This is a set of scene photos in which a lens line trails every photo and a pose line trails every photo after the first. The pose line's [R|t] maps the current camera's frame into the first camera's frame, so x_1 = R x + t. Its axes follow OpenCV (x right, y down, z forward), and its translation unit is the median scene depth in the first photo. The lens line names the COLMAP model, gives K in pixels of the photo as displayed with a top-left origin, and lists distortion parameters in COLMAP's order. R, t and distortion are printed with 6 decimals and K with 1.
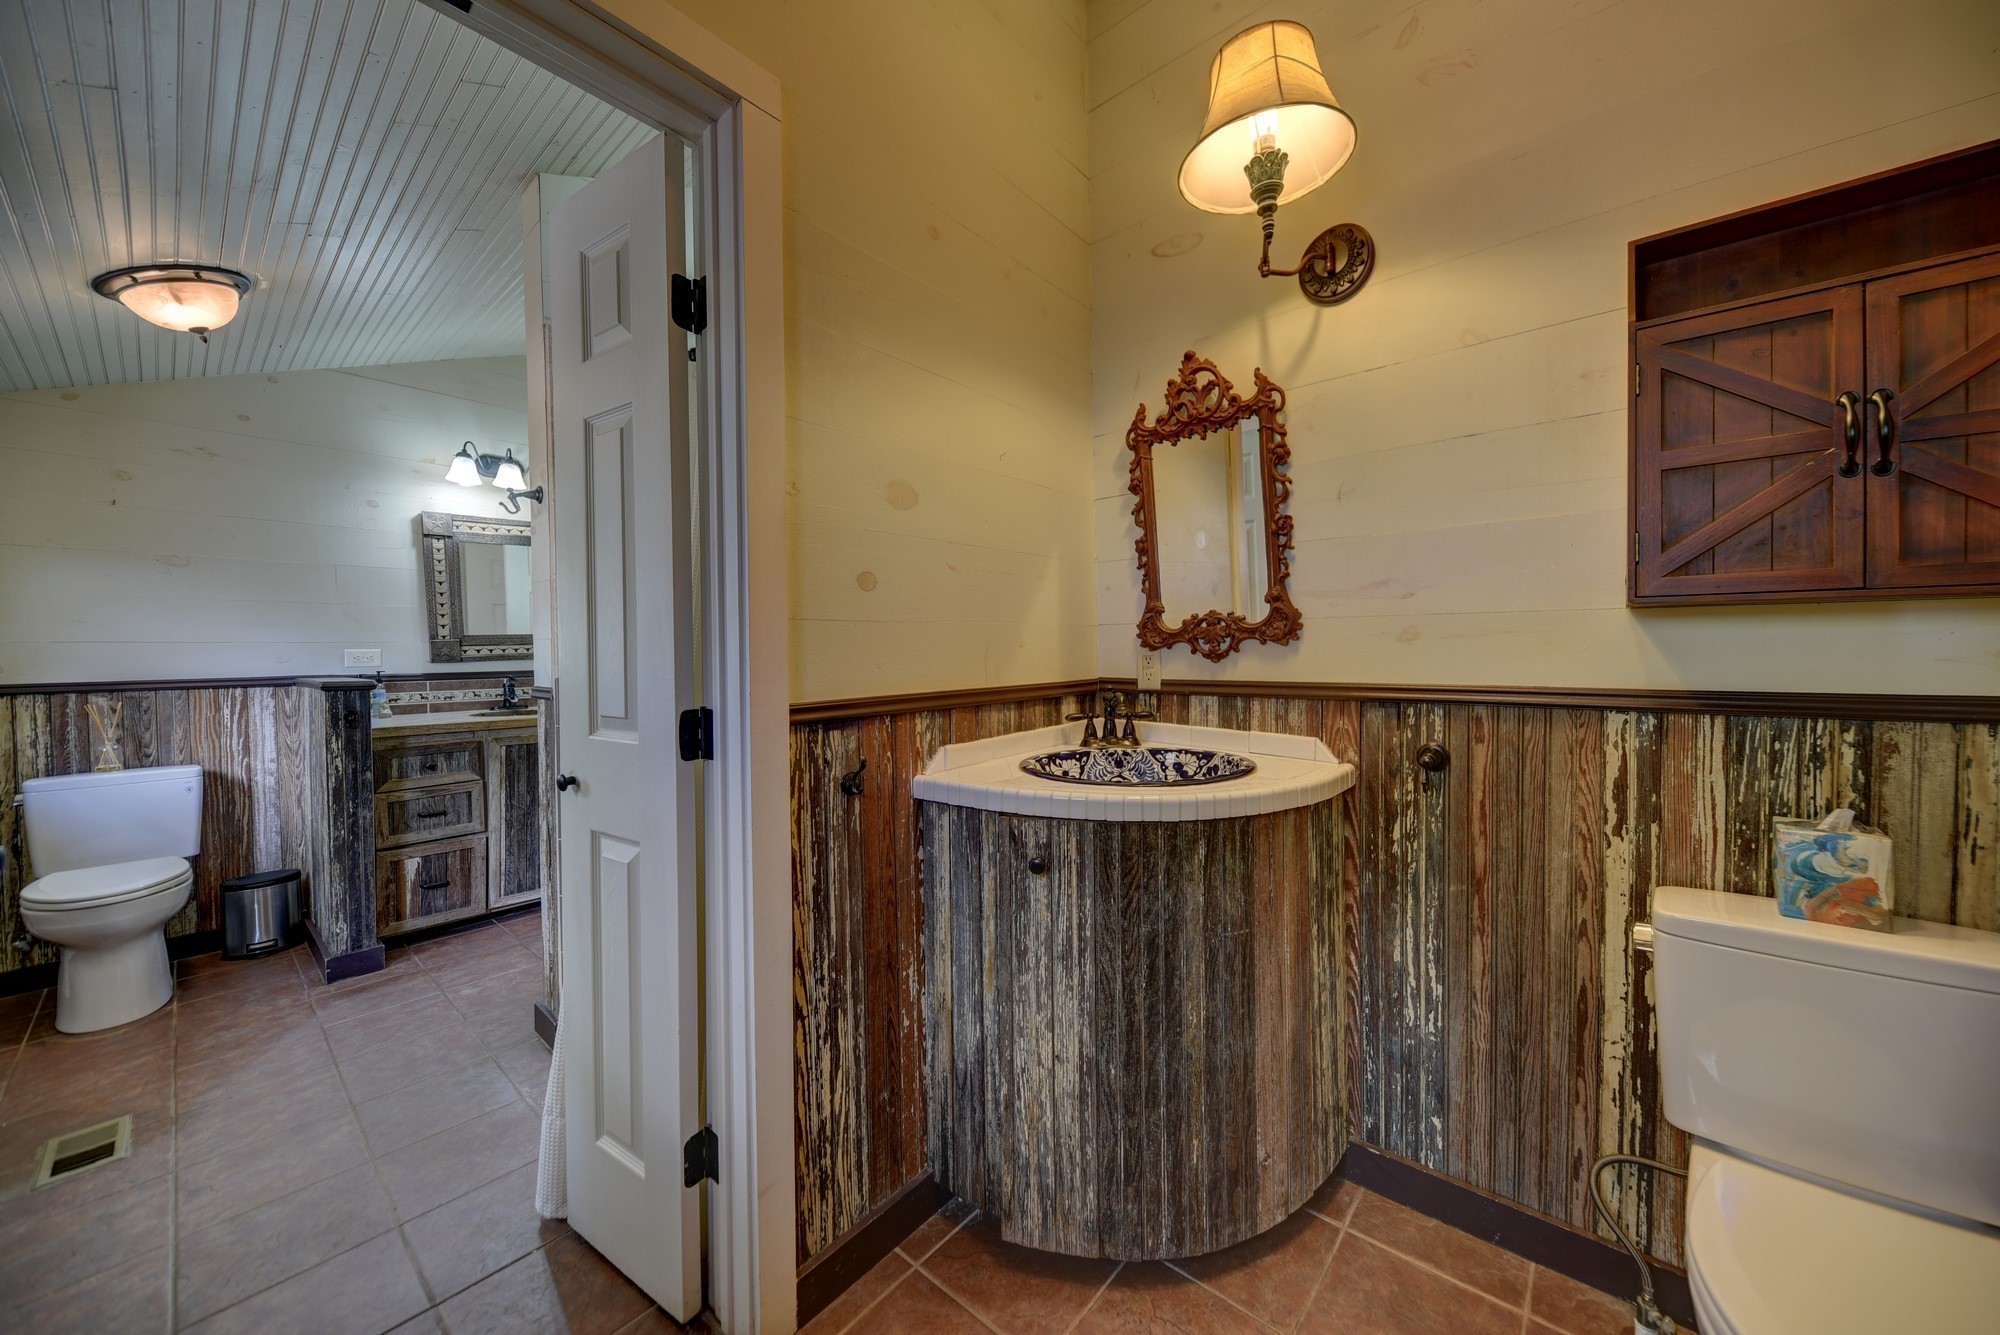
lens RADIAL K [[686.8, 0, 1007.6], [0, 686.8, 697.5], [0, 0, 1]] dist [0.000539, -0.002842]
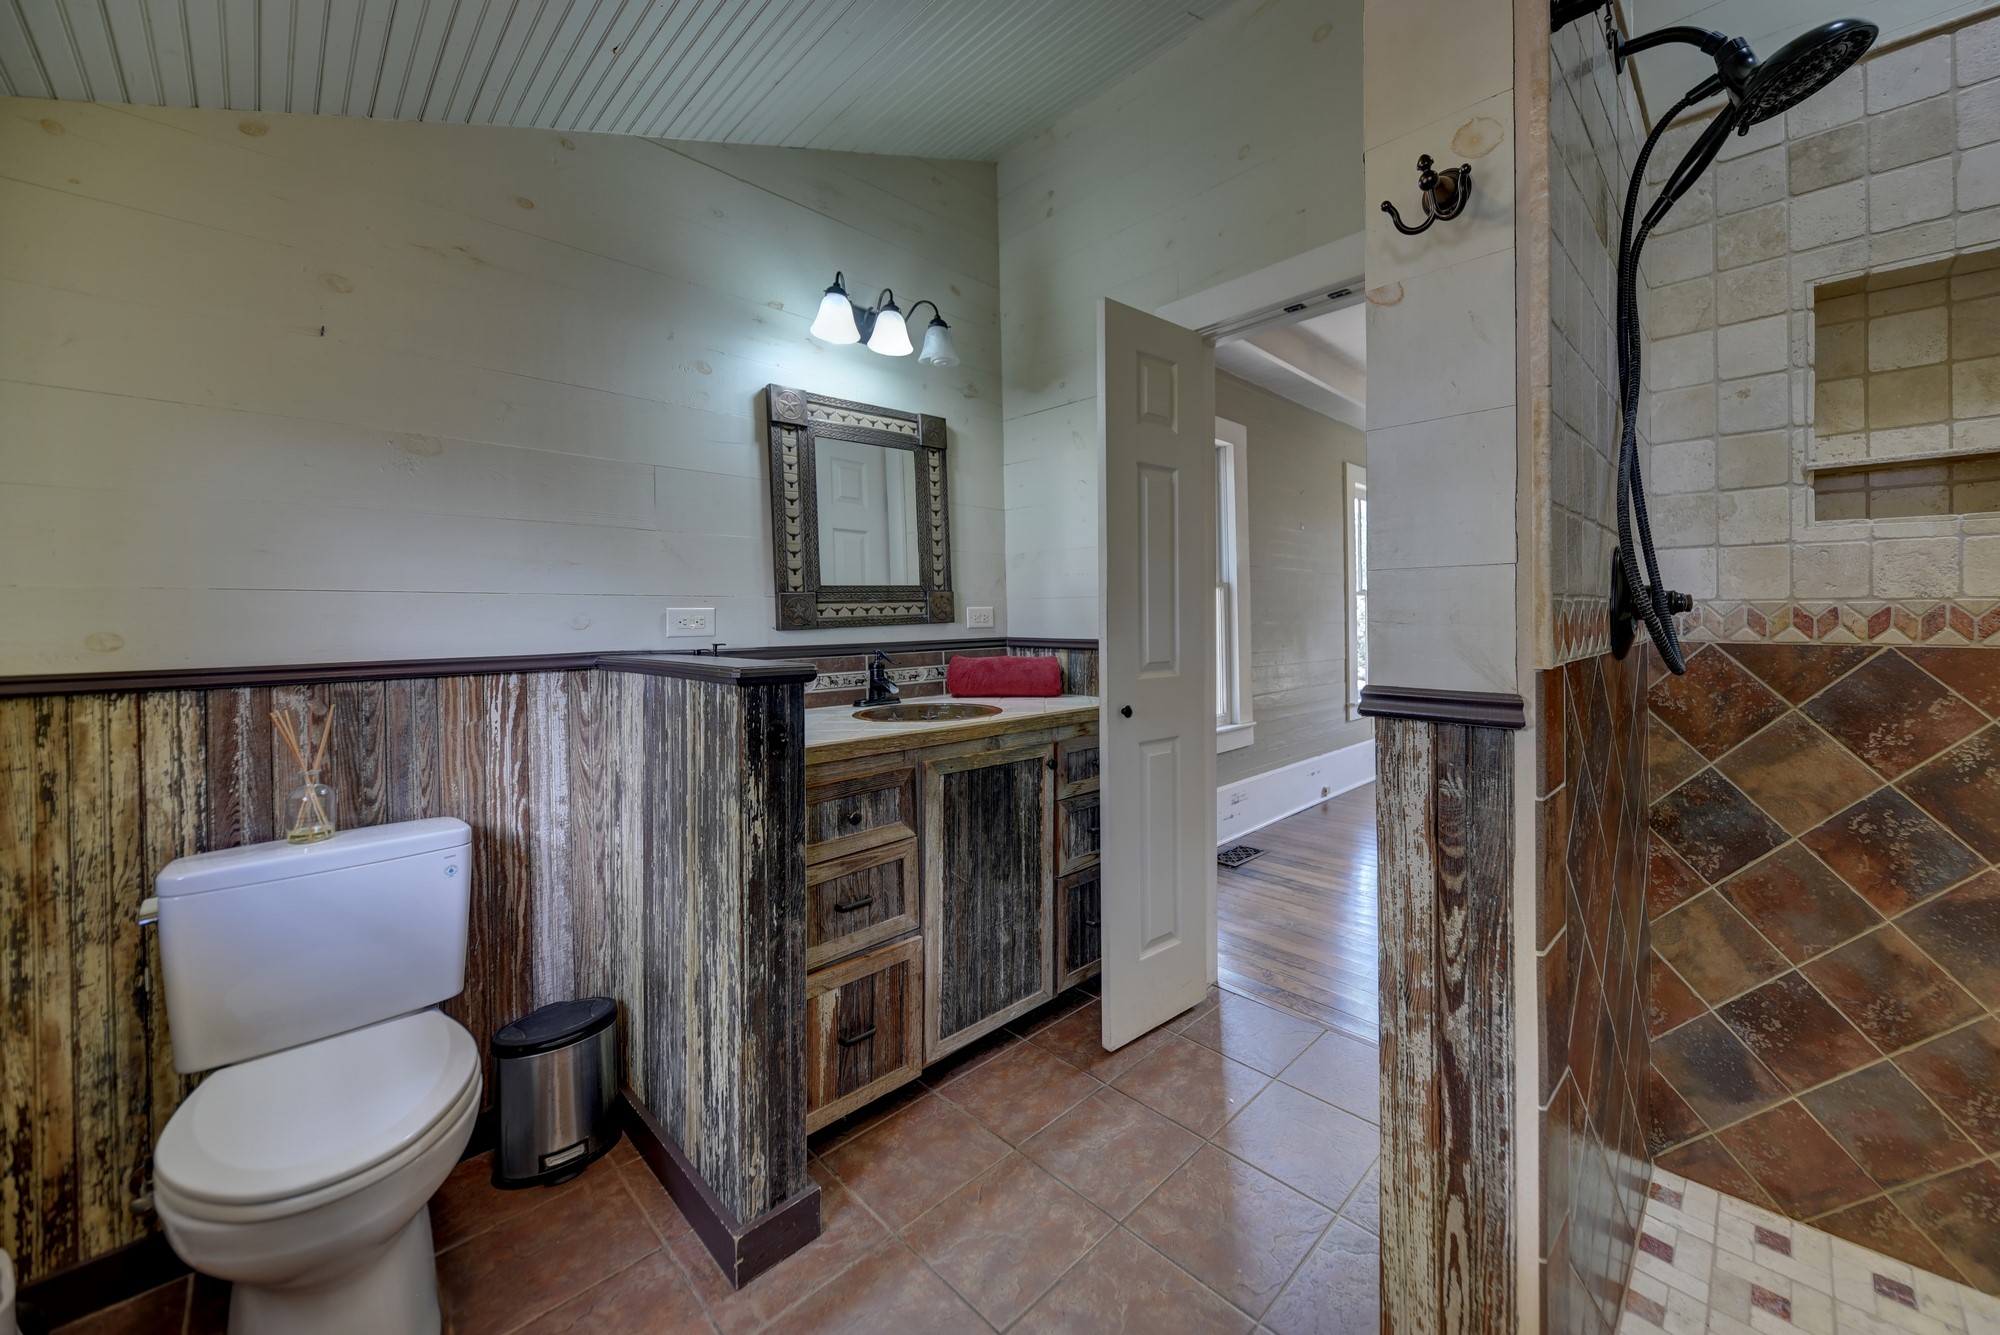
lens RADIAL K [[694.7, 0, 1029.4], [0, 694.7, 653.8], [0, 0, 1]] dist [0.013198, -0.009070]
pose [[0.998708, 0.001947, -0.050789, -0.676504], [-0.002825, 0.999848, -0.017219, -0.022171], [0.050747, 0.017340, 0.998561, 0.450237]]
